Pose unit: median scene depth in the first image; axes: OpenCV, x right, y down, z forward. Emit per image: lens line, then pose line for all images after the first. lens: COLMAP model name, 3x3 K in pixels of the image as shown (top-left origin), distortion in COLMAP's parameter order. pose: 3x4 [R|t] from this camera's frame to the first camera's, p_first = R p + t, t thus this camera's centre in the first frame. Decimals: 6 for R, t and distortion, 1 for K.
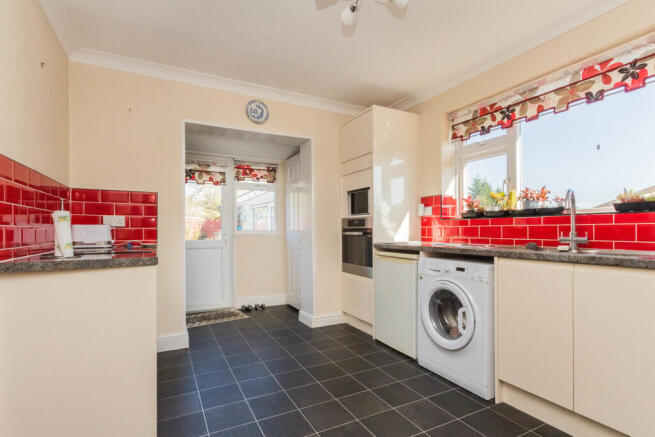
lens RADIAL K [[301.9, 0, 327.5], [0, 301.9, 218.5], [0, 0, 1]] dist [0.000842, 0.000132]
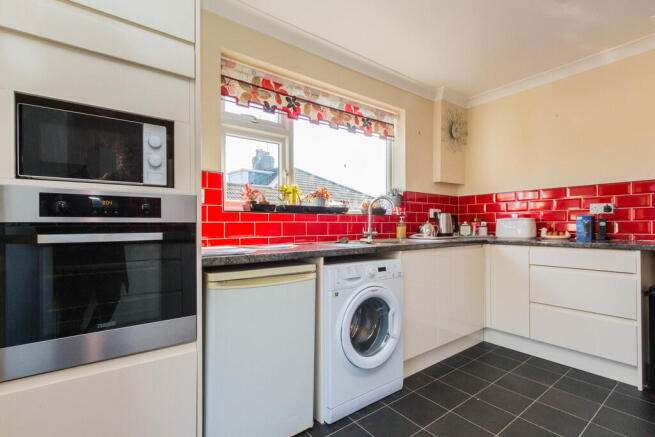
lens RADIAL K [[301.9, 0, 327.5], [0, 301.9, 218.5], [0, 0, 1]] dist [0.000842, 0.000132]
pose [[-0.146119, 0.027111, 0.988895, -0.362007], [-0.030774, 0.999016, -0.031936, 0.040403], [-0.988788, -0.035098, -0.145141, 1.065985]]
